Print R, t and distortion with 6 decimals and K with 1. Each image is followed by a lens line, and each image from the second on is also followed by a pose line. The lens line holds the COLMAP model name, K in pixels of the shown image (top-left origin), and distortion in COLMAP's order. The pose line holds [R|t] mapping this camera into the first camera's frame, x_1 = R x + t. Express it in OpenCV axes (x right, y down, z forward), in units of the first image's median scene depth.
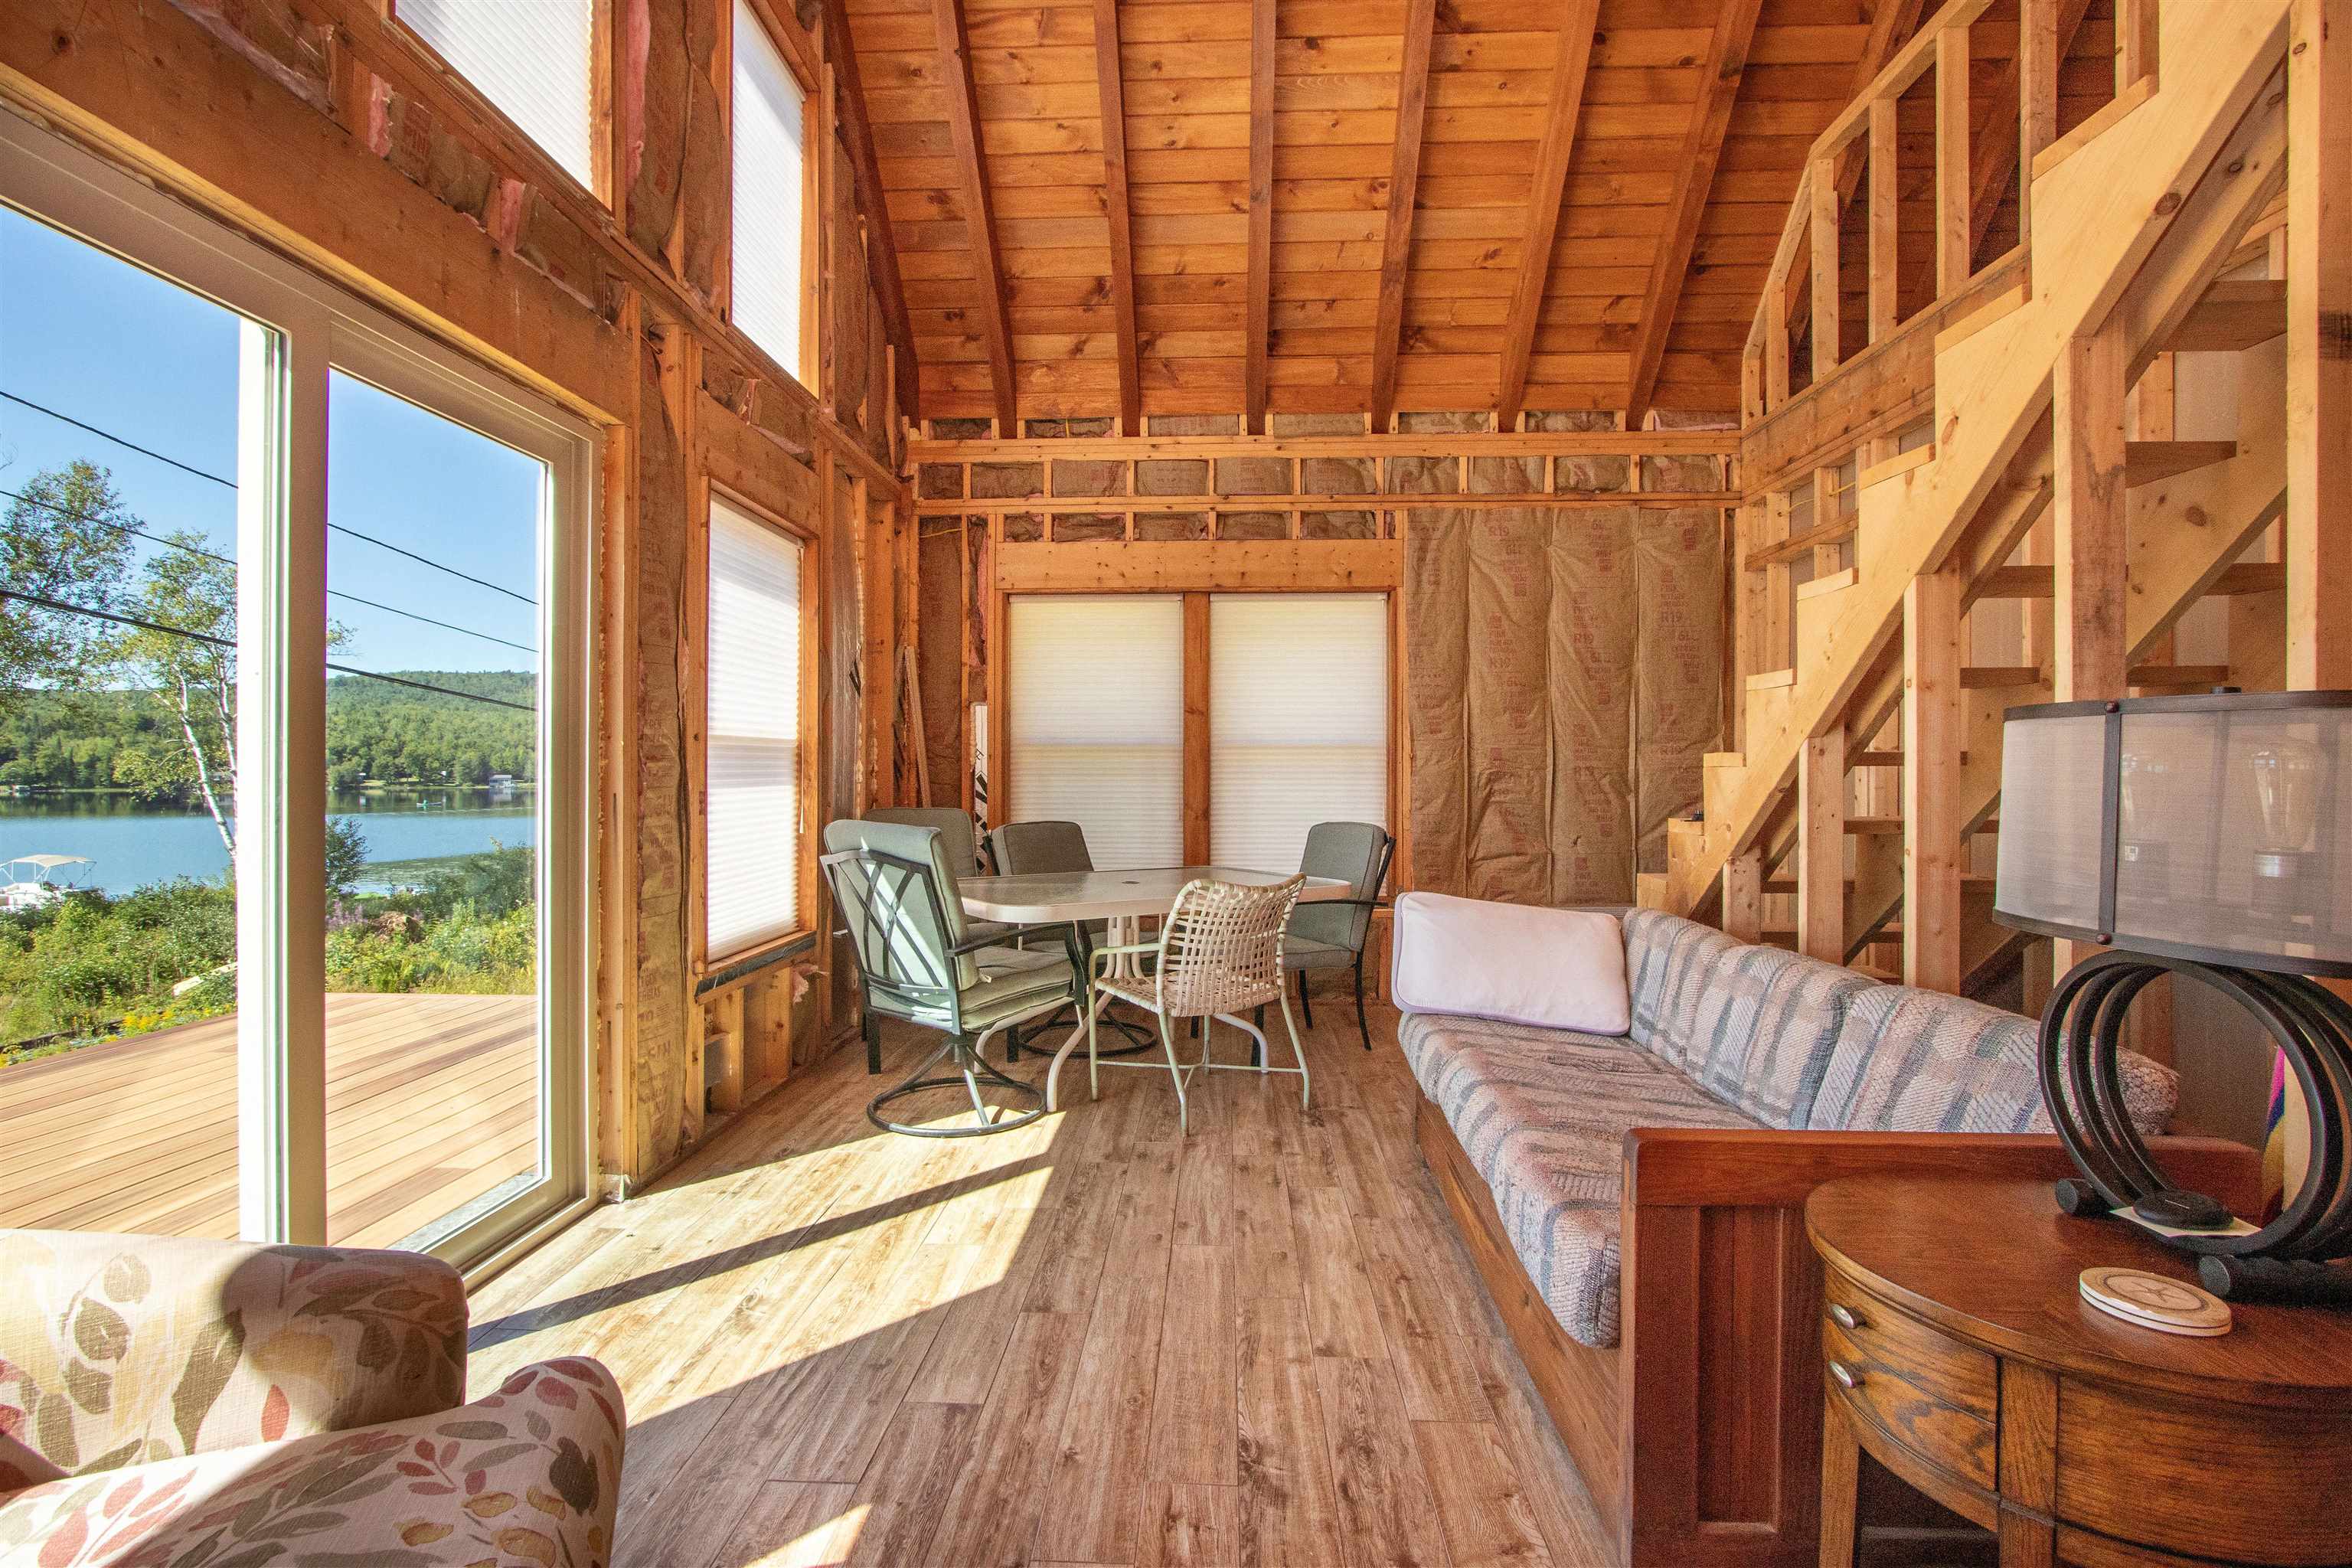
lens RADIAL K [[1101.6, 0, 1173.4], [0, 1101.6, 772.0], [0, 0, 1]] dist [-0.008708, 0.006548]
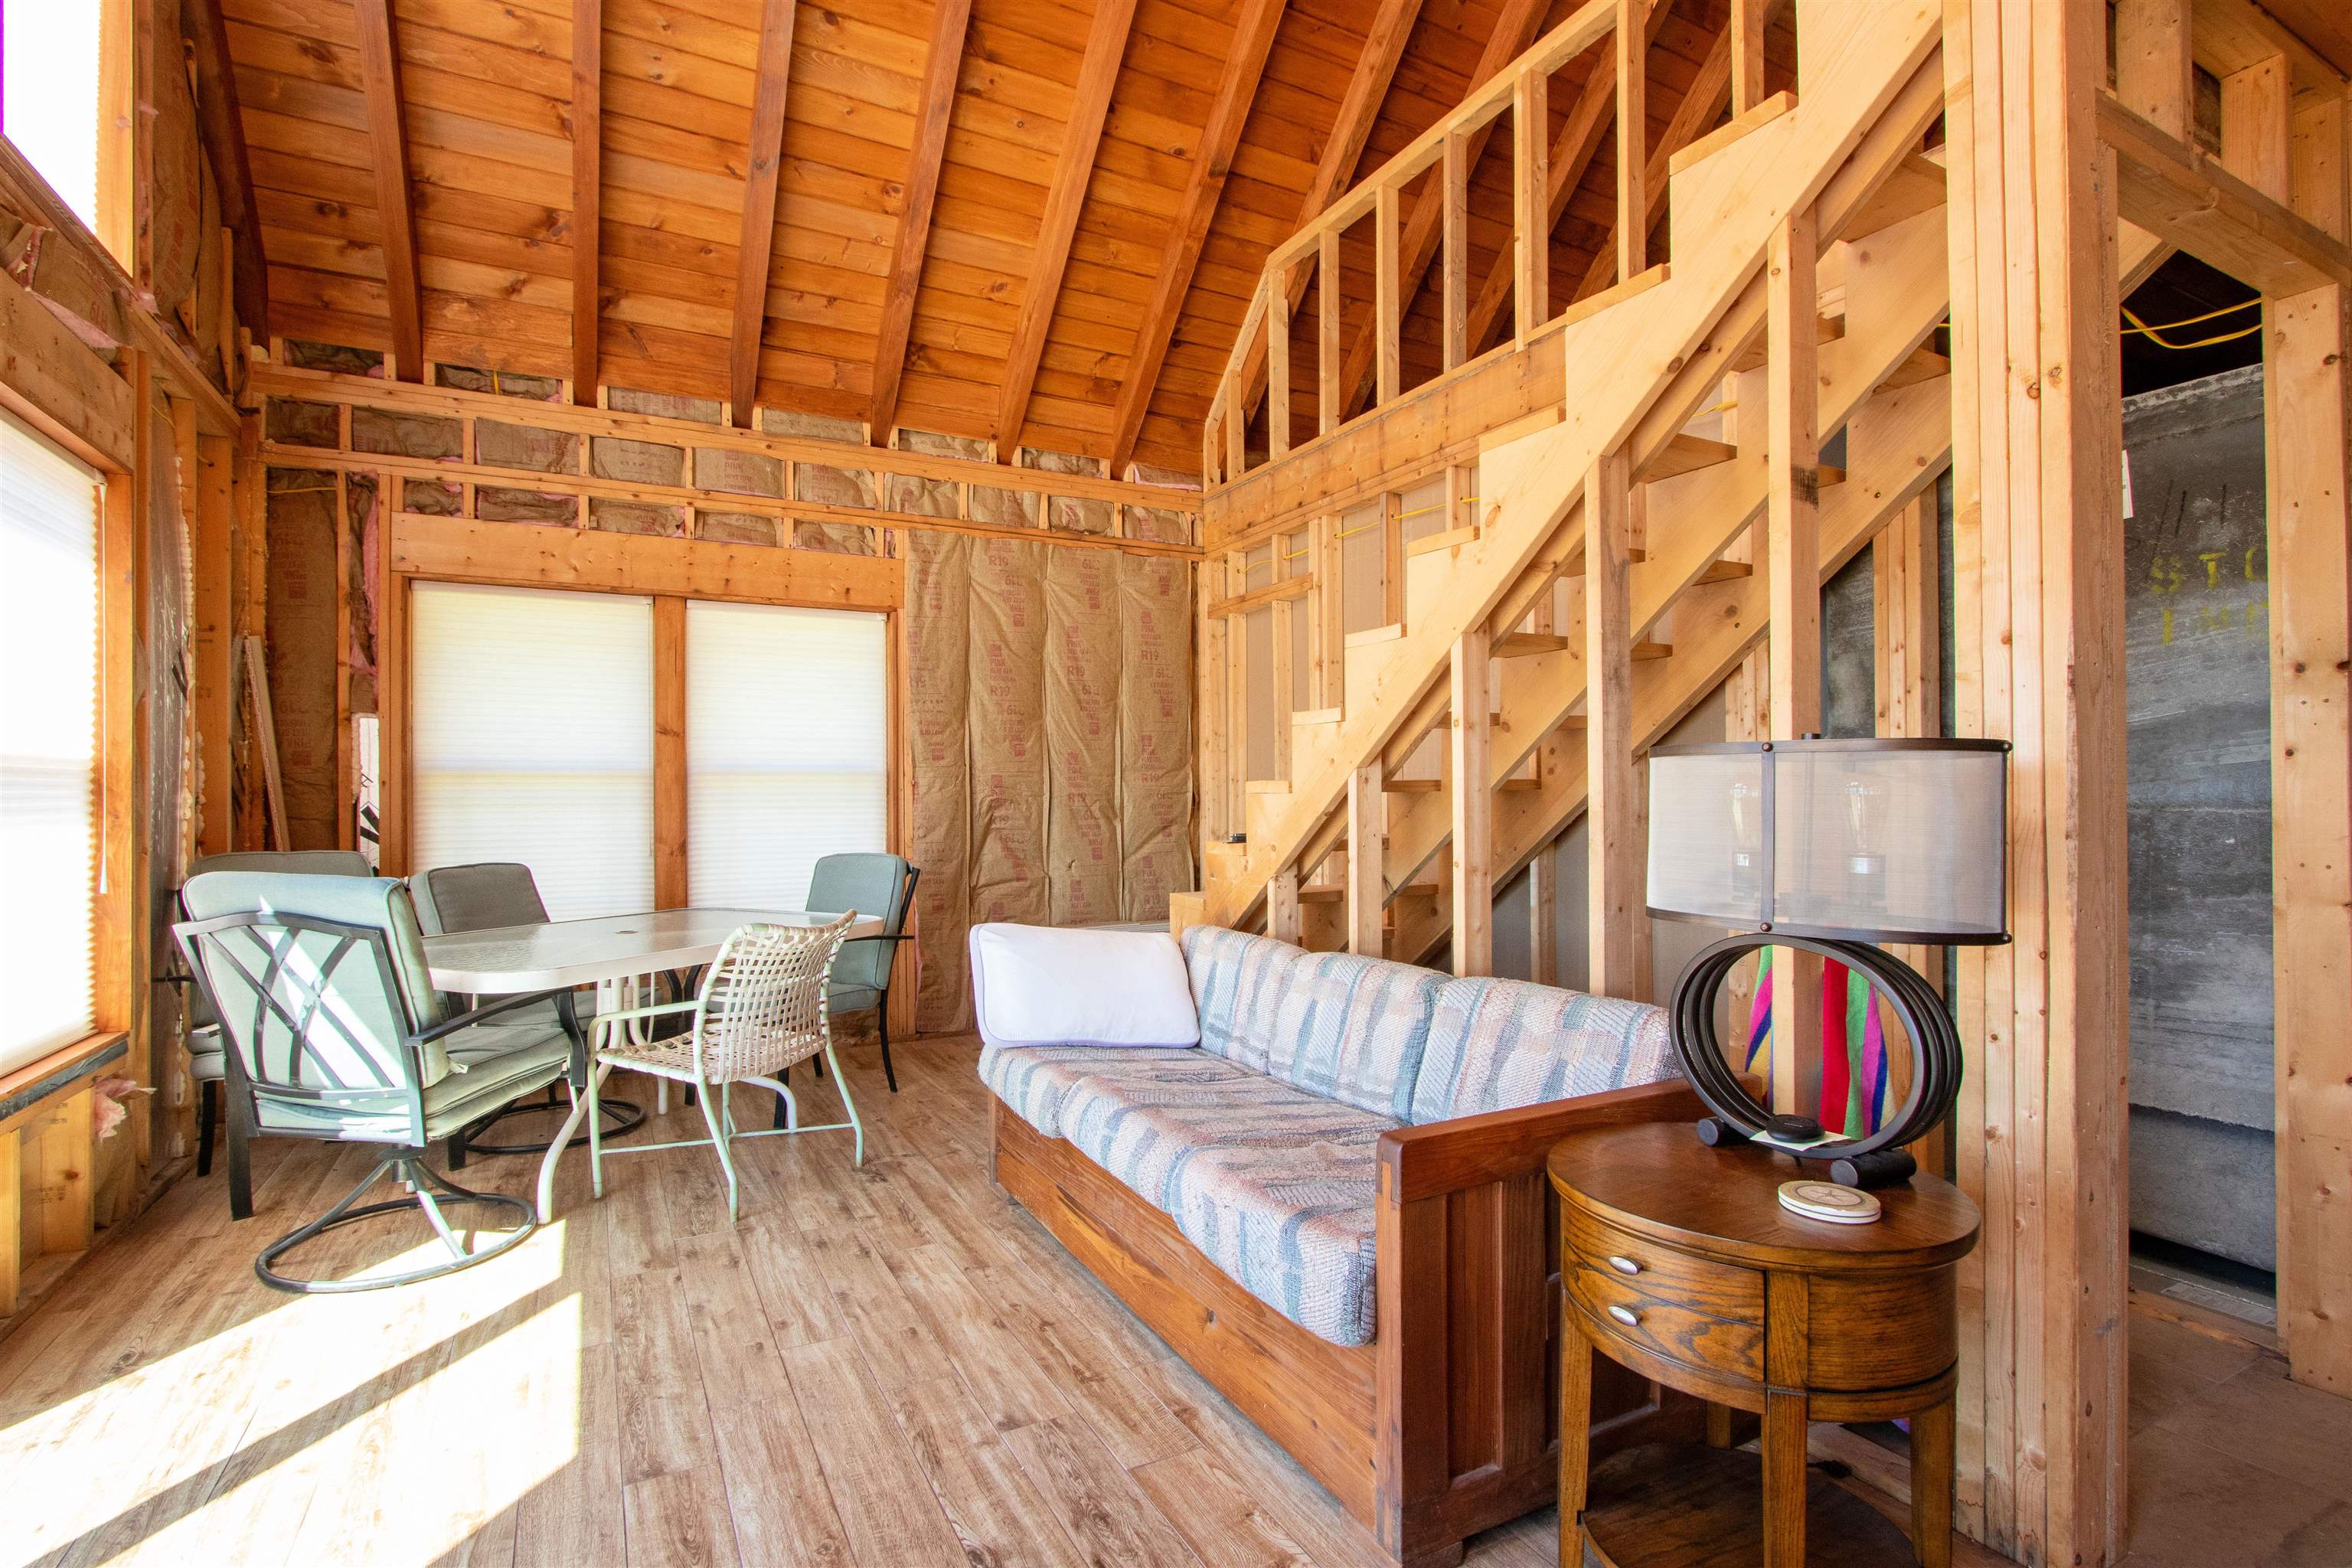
lens RADIAL K [[1103.4, 0, 1162.8], [0, 1103.4, 788.9], [0, 0, 1]] dist [-0.003330, 0.000641]
pose [[0.866407, -0.002075, 0.499335, -0.100663], [0.006548, 0.999953, -0.007205, -0.001181], [-0.499296, 0.009512, 0.866379, 0.057812]]
